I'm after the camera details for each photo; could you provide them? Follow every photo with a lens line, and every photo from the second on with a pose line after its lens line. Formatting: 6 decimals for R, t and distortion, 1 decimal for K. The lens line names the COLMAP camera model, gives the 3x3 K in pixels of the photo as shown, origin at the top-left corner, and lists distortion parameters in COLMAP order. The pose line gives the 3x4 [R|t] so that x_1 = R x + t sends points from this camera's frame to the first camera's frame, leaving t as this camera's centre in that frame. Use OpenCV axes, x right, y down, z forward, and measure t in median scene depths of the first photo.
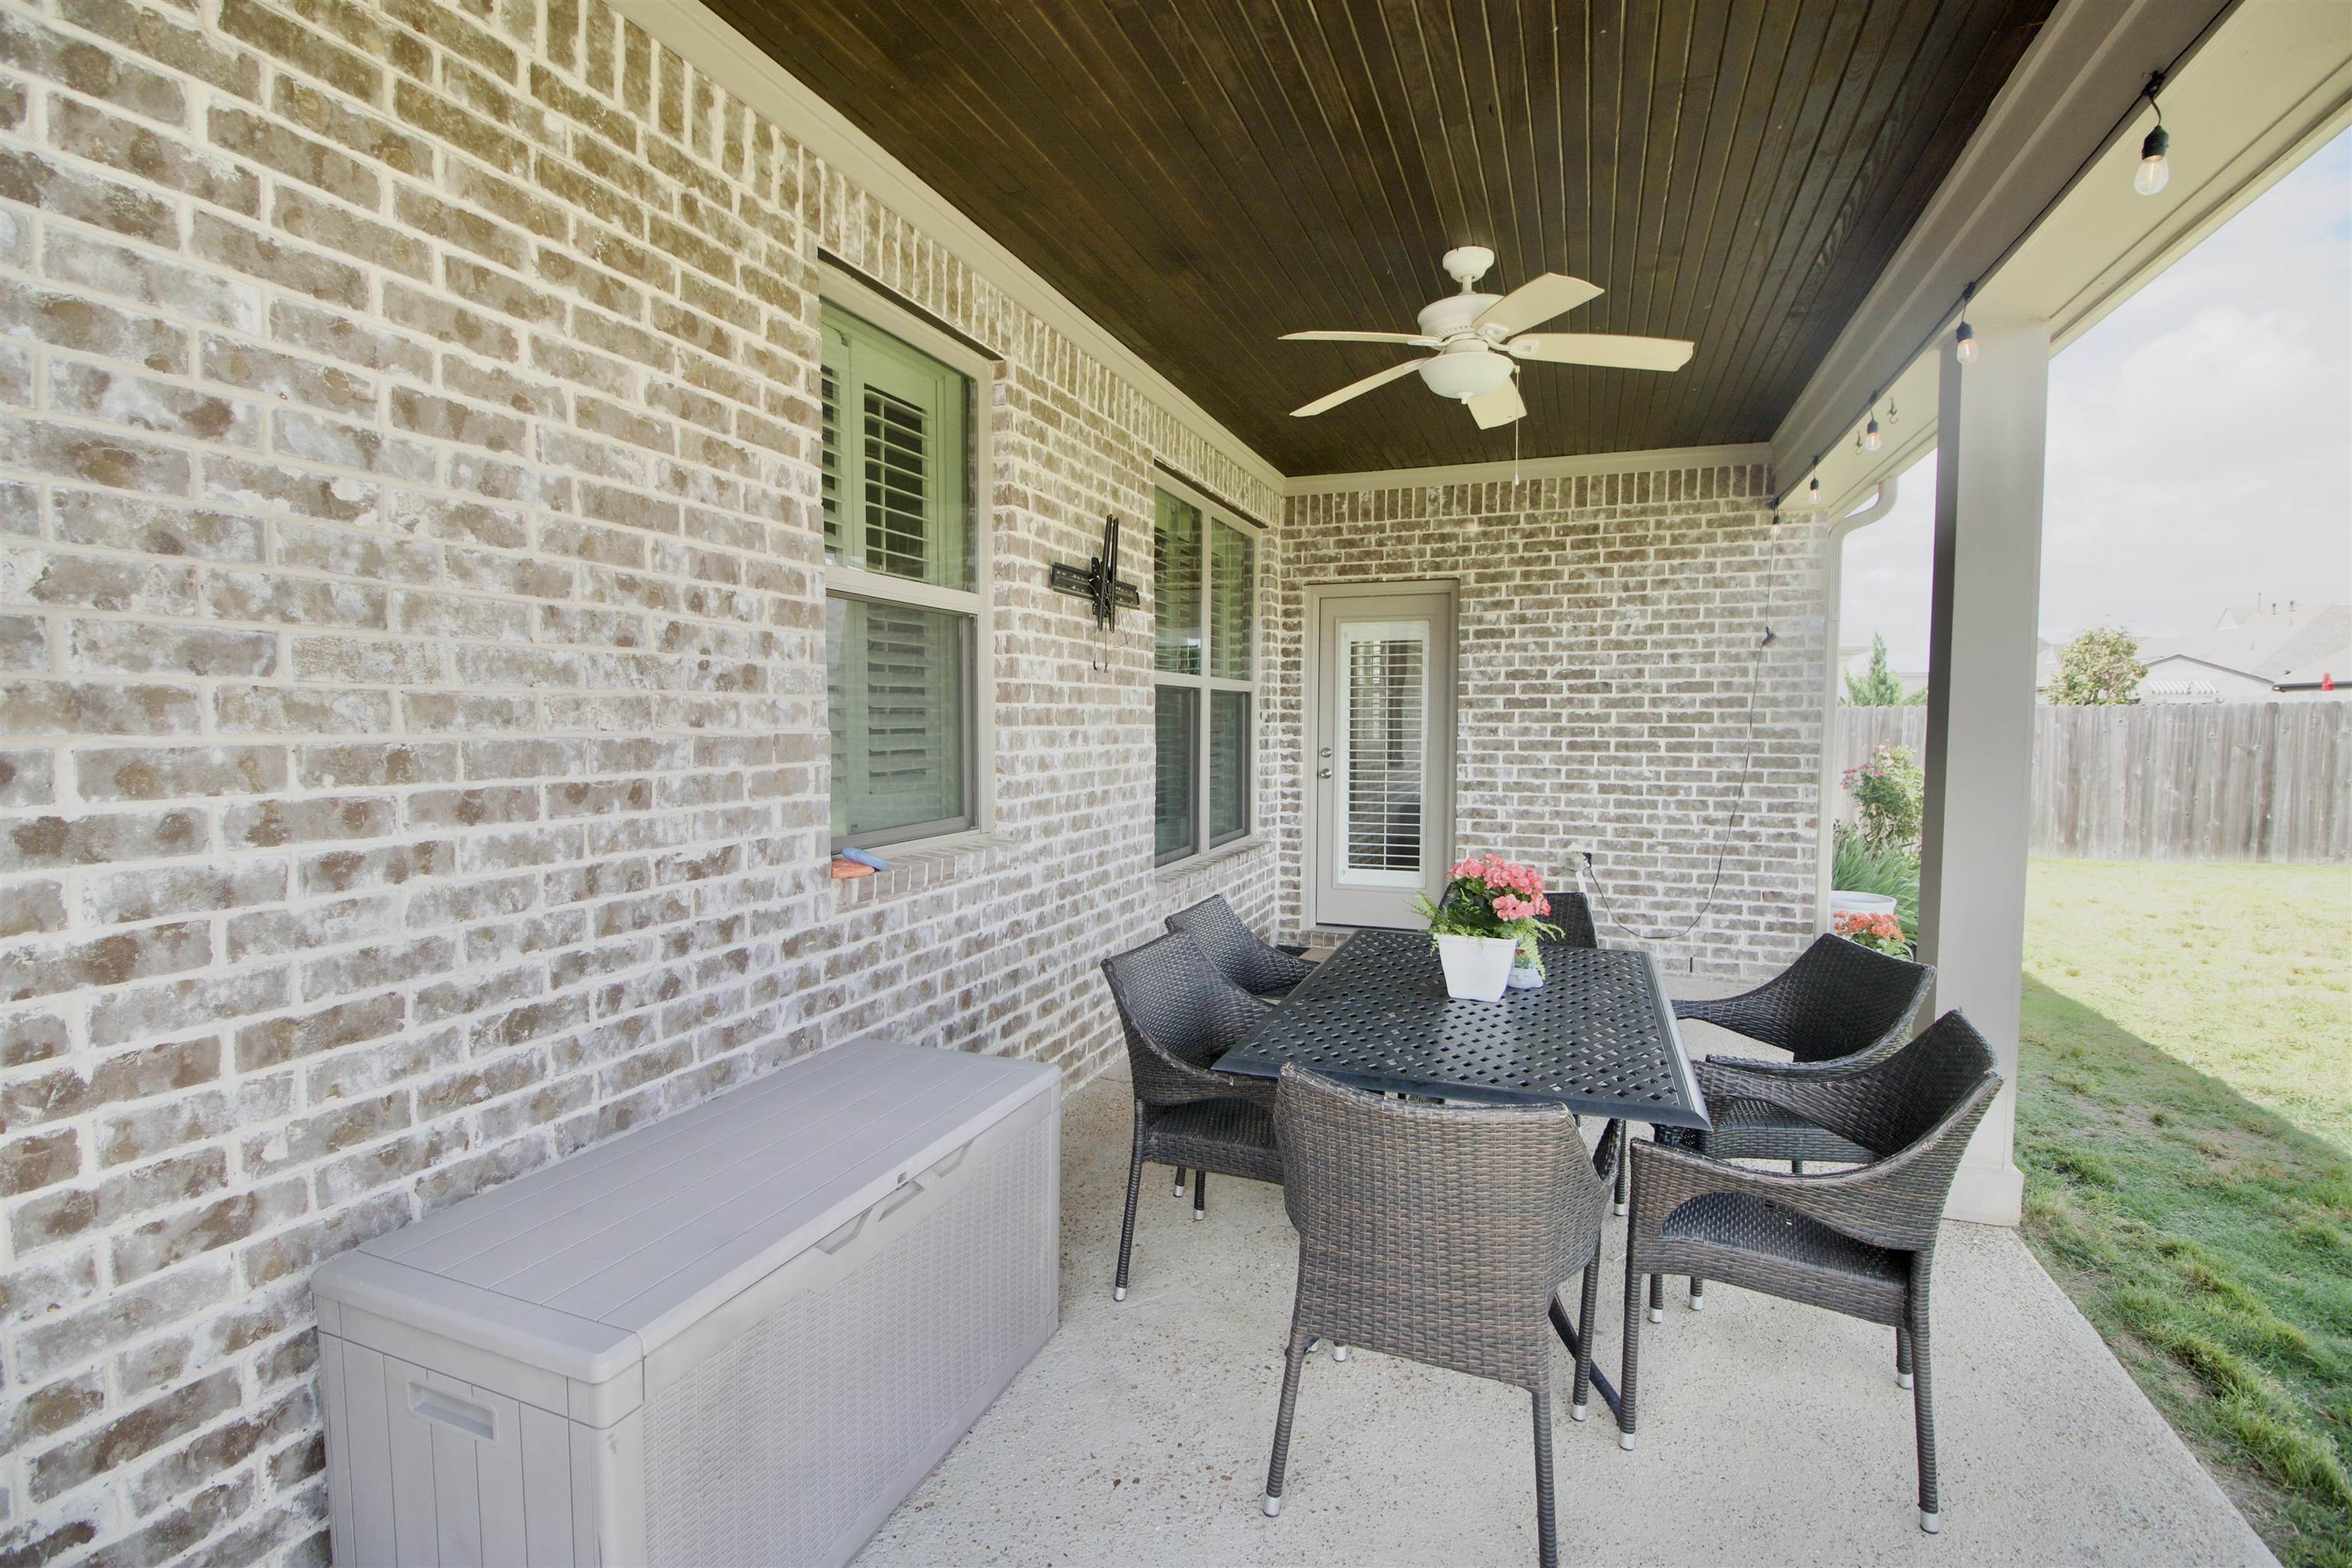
lens RADIAL K [[1088.0, 0, 1179.4], [0, 1088.0, 780.1], [0, 0, 1]] dist [-0.015350, -0.006723]
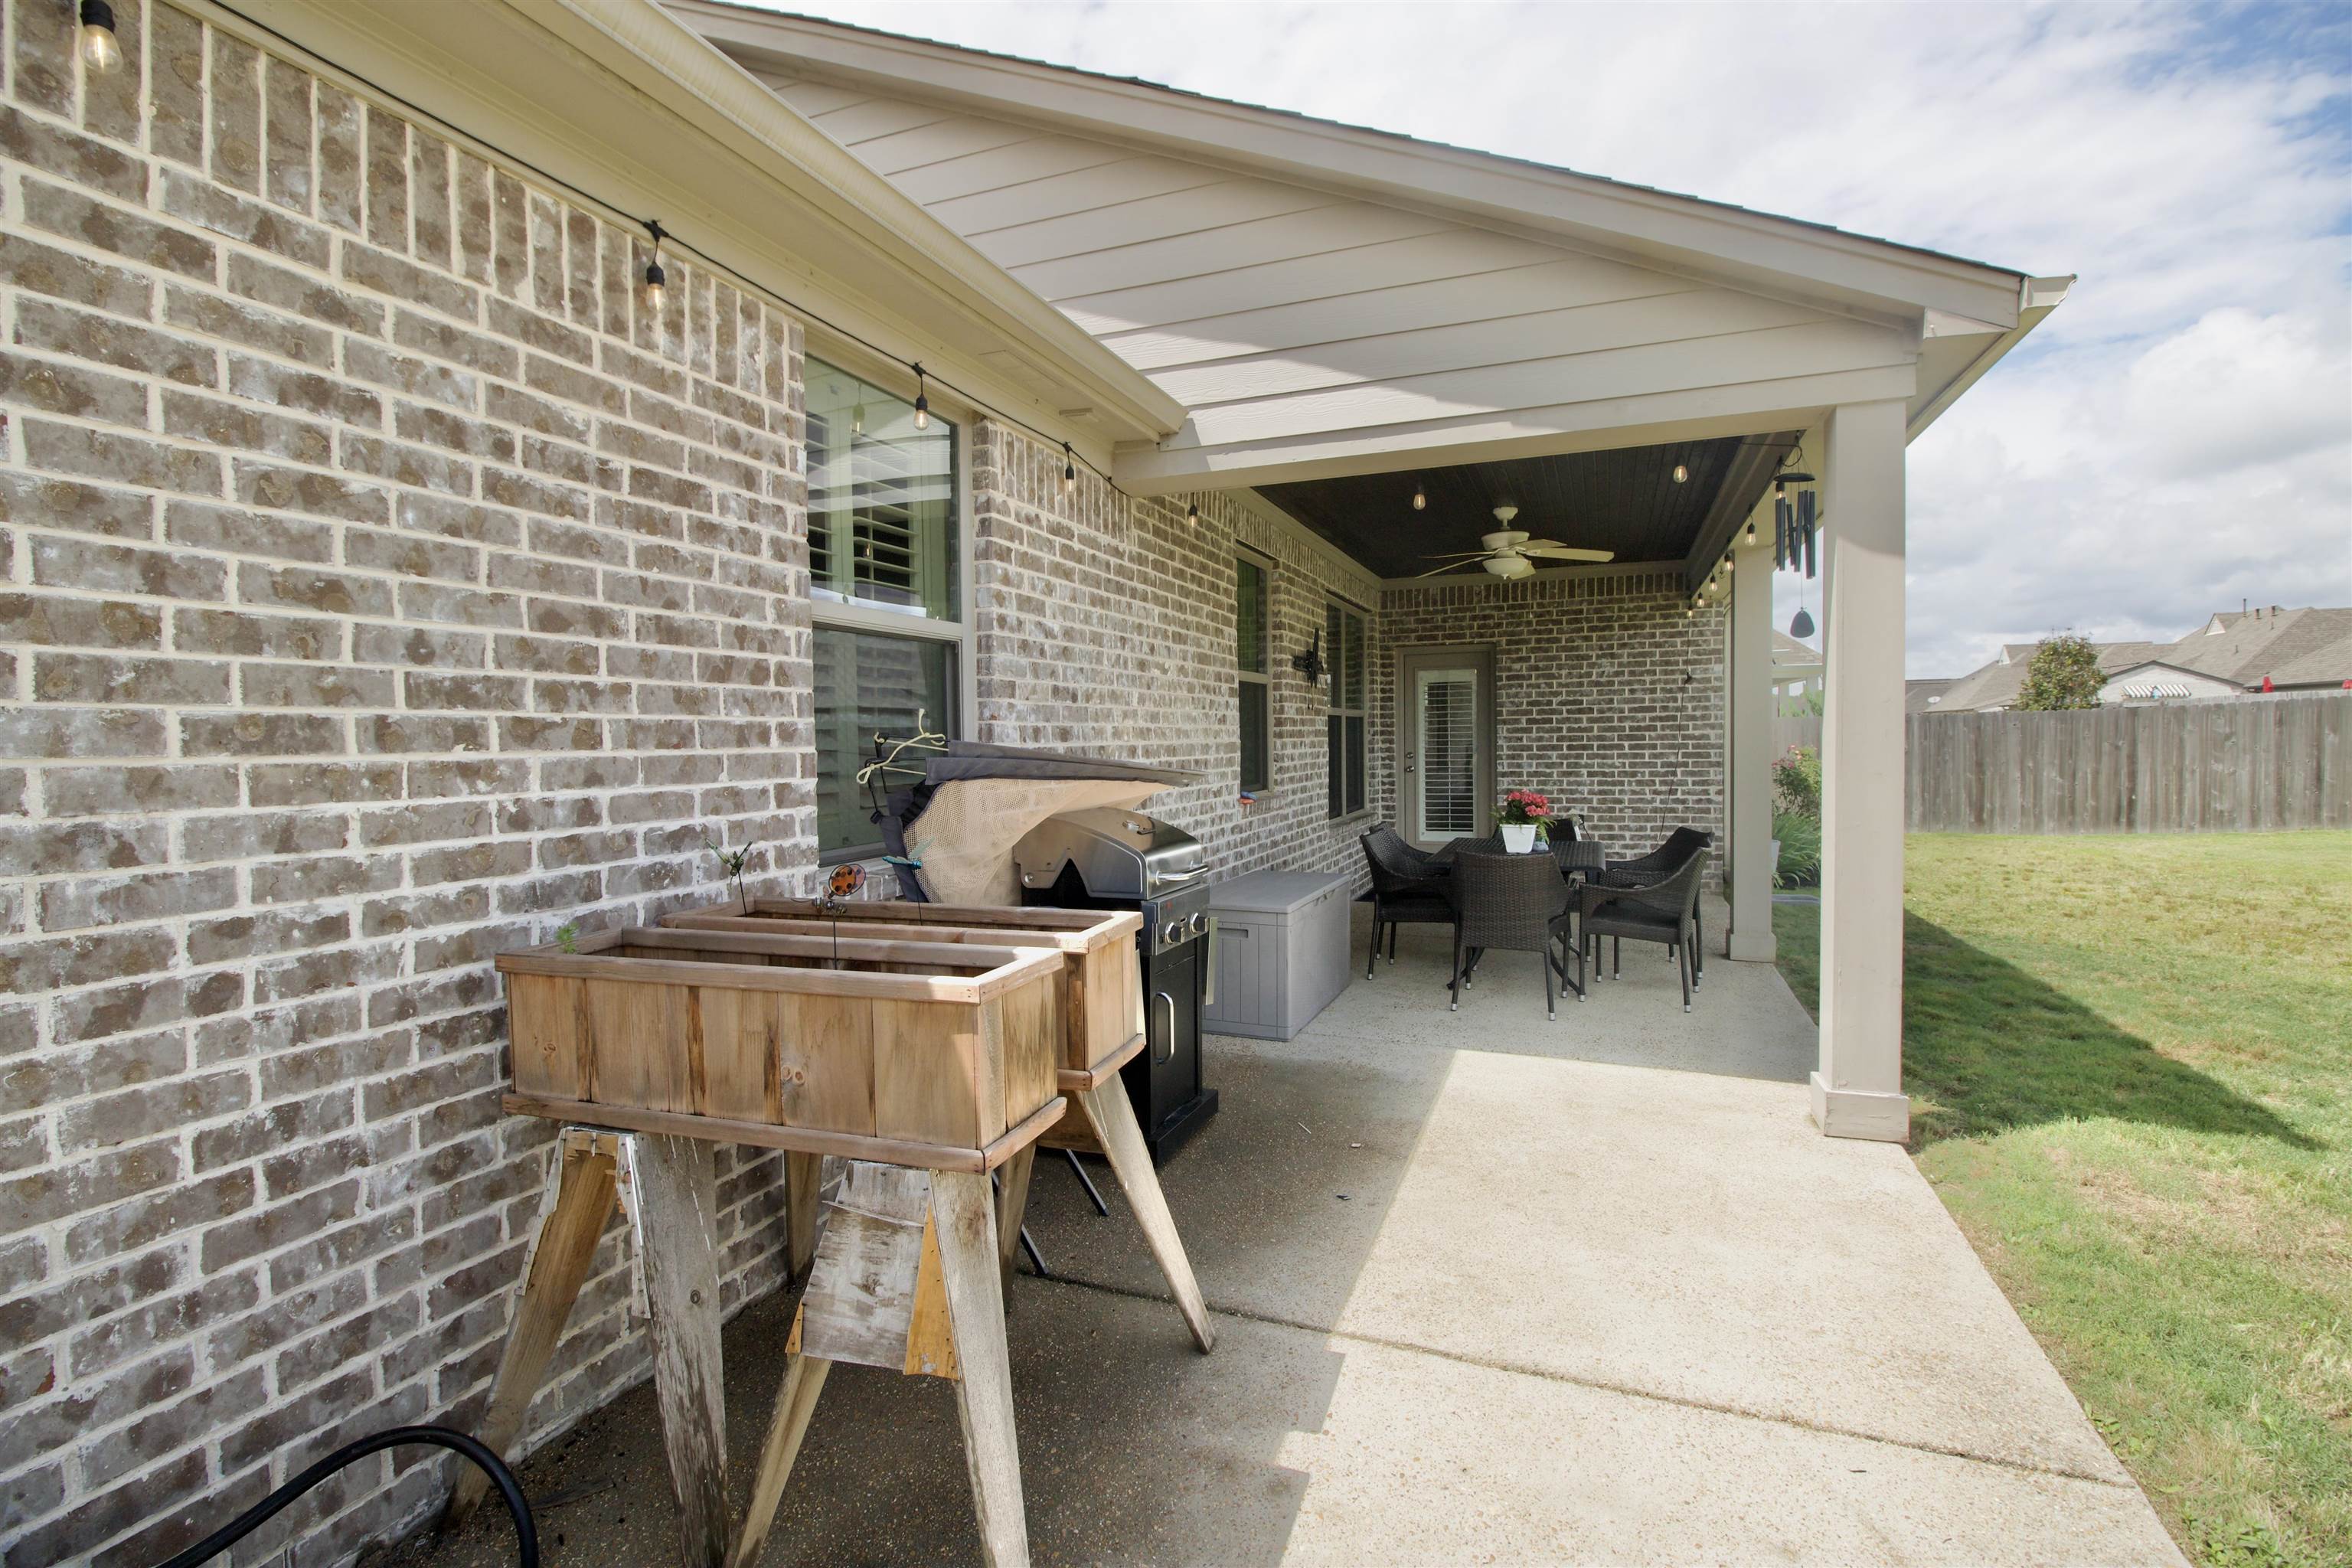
lens RADIAL K [[1088.0, 0, 1174.8], [0, 1088.0, 773.8], [0, 0, 1]] dist [-0.015350, -0.006723]
pose [[0.999638, -0.016545, -0.021239, -0.187630], [0.016047, 0.999597, -0.023422, 0.035691], [0.021618, 0.023072, 0.999500, -0.613854]]
